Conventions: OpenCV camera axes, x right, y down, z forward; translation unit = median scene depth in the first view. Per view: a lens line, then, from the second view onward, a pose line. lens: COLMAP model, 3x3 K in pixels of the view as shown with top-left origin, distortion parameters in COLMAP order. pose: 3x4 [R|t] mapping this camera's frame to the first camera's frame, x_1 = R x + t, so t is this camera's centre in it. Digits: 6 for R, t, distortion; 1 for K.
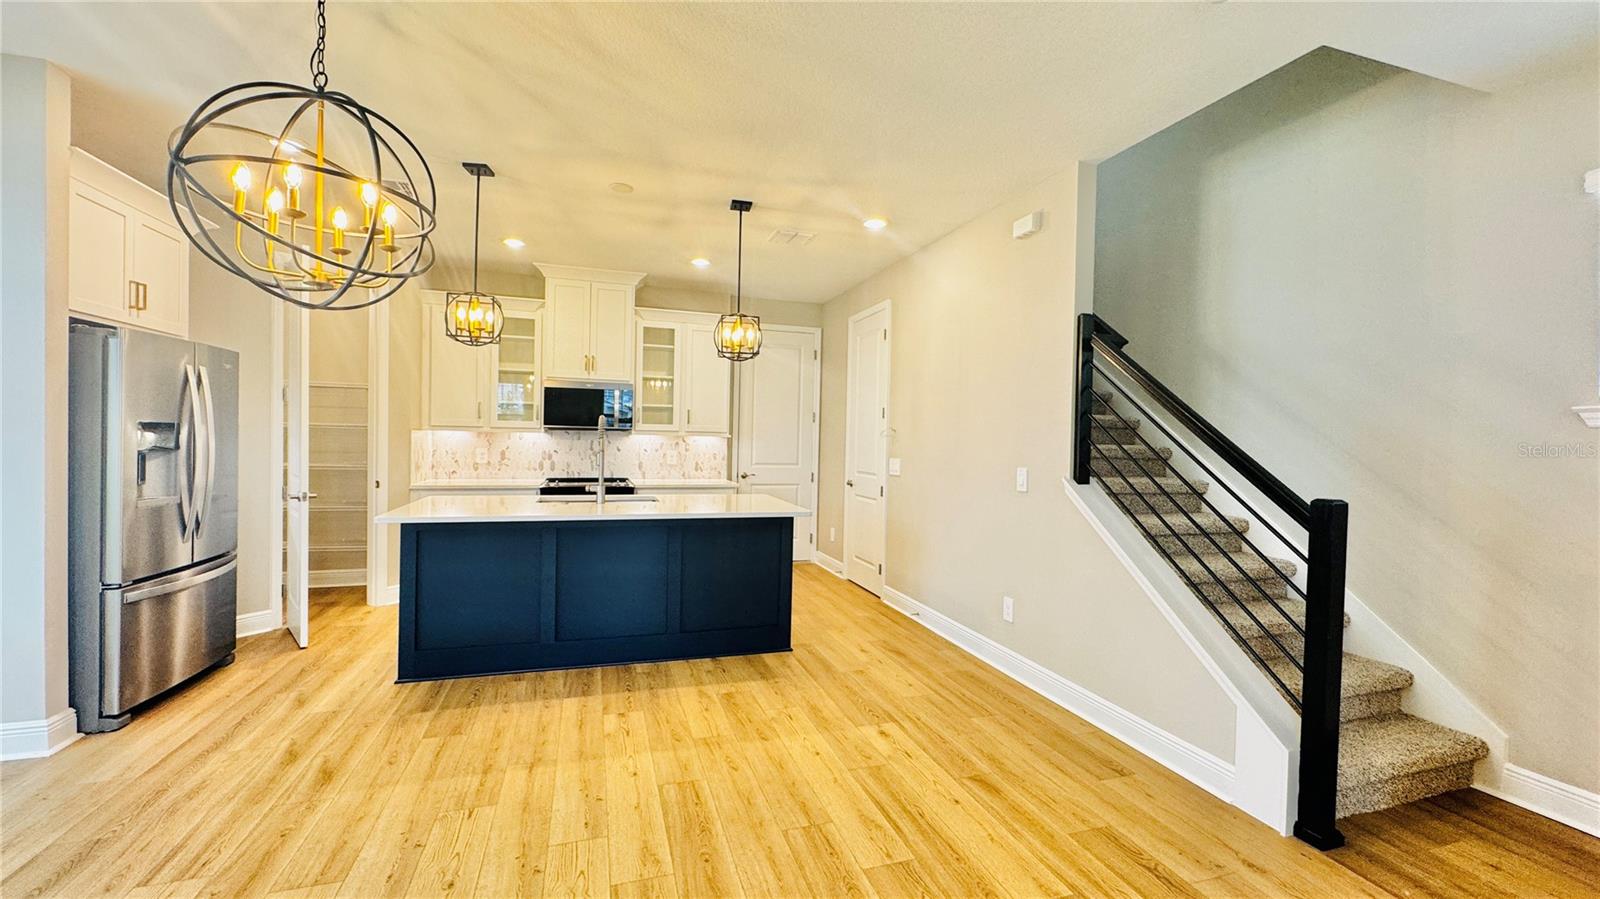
lens RADIAL K [[639.0, 0, 797.2], [0, 639.0, 447.0], [0, 0, 1]] dist [-0.000813, 0.000000]
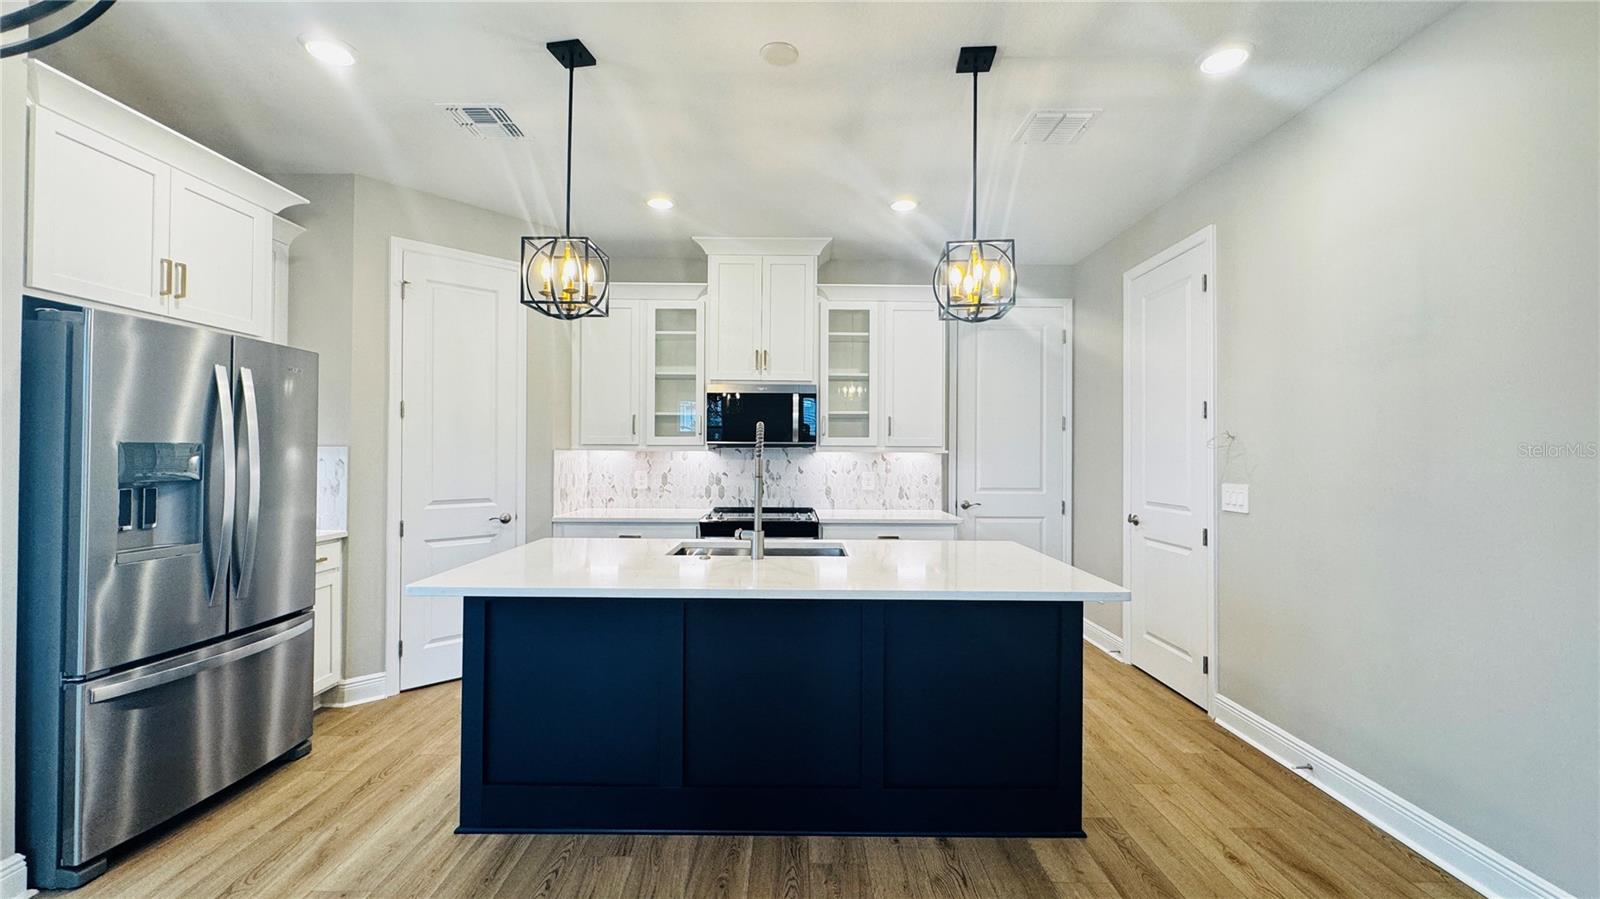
lens RADIAL K [[639.0, 0, 797.2], [0, 639.0, 447.0], [0, 0, 1]] dist [-0.000813, 0.000000]
pose [[0.952919, -0.018265, -0.302675, -0.074868], [0.010072, 0.999540, -0.028606, -0.004885], [0.303059, 0.024210, 0.952664, 0.406164]]
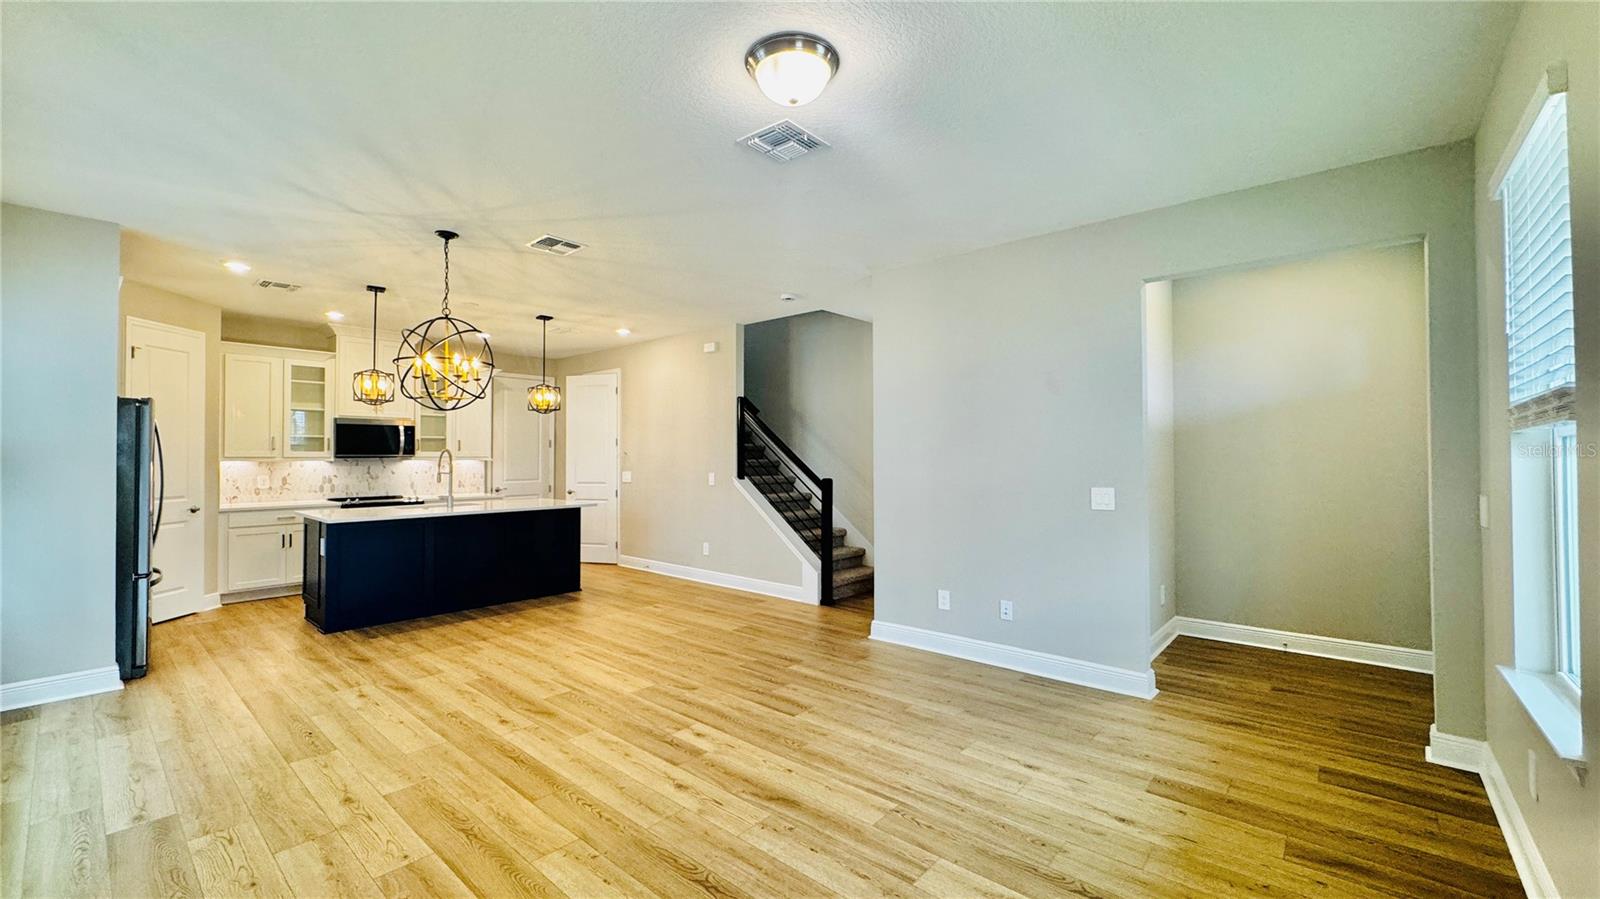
lens RADIAL K [[639.0, 0, 797.2], [0, 639.0, 447.0], [0, 0, 1]] dist [-0.000813, 0.000000]
pose [[0.857388, -0.014947, 0.514453, -0.386109], [0.027059, 0.999505, -0.016056, -0.007523], [-0.513959, 0.027687, 0.857368, -0.726720]]
